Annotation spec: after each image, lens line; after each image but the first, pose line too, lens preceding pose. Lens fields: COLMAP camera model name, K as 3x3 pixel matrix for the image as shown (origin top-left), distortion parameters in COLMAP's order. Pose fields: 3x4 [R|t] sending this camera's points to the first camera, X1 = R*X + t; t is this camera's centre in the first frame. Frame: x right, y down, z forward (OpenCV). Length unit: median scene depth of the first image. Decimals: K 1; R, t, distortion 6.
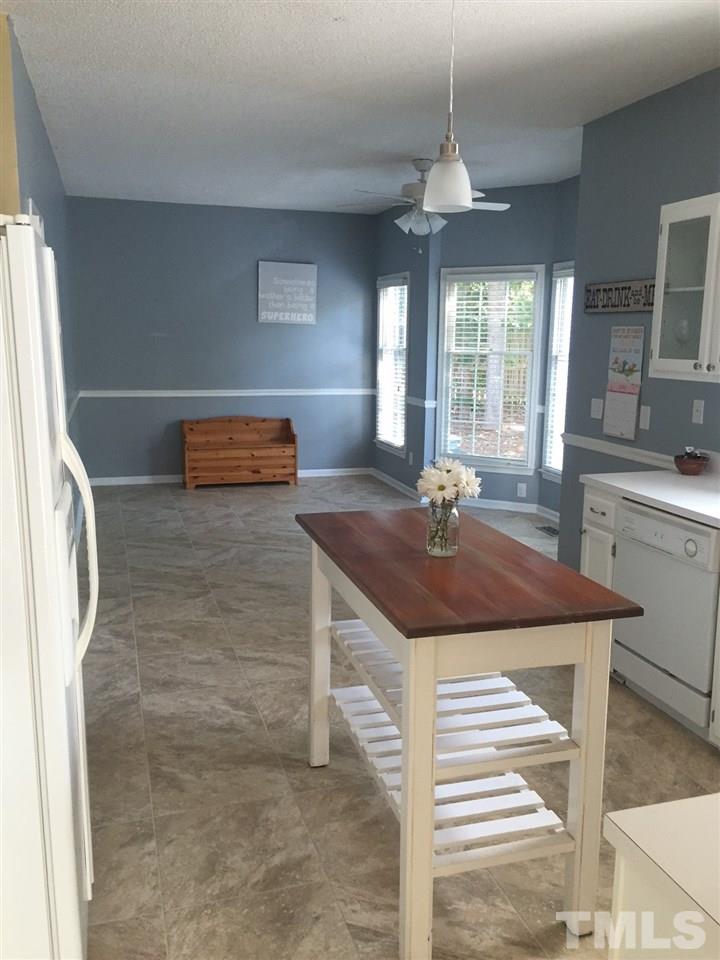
lens RADIAL K [[808.6, 0, 360.0], [0, 808.6, 480.0], [0, 0, 1]] dist [-0.001751, -0.001876]
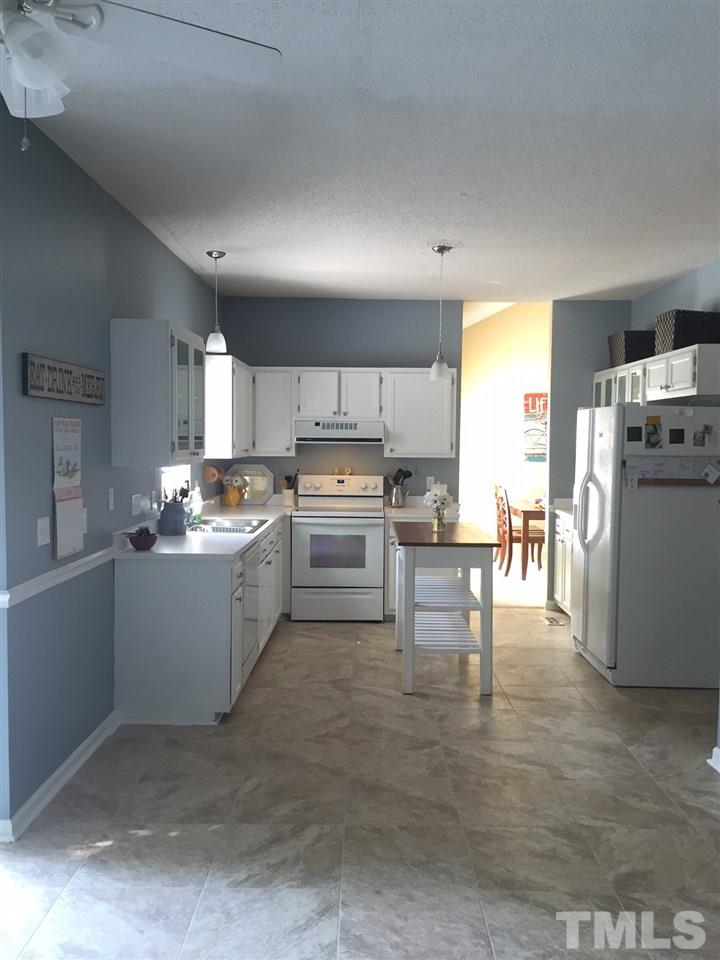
lens RADIAL K [[808.6, 0, 360.0], [0, 808.6, 480.0], [0, 0, 1]] dist [-0.001751, -0.001876]
pose [[-0.953448, -0.038118, 0.299139, -0.200042], [0.033019, 0.972819, 0.229203, -0.317910], [-0.299745, 0.228410, -0.926273, 1.742751]]
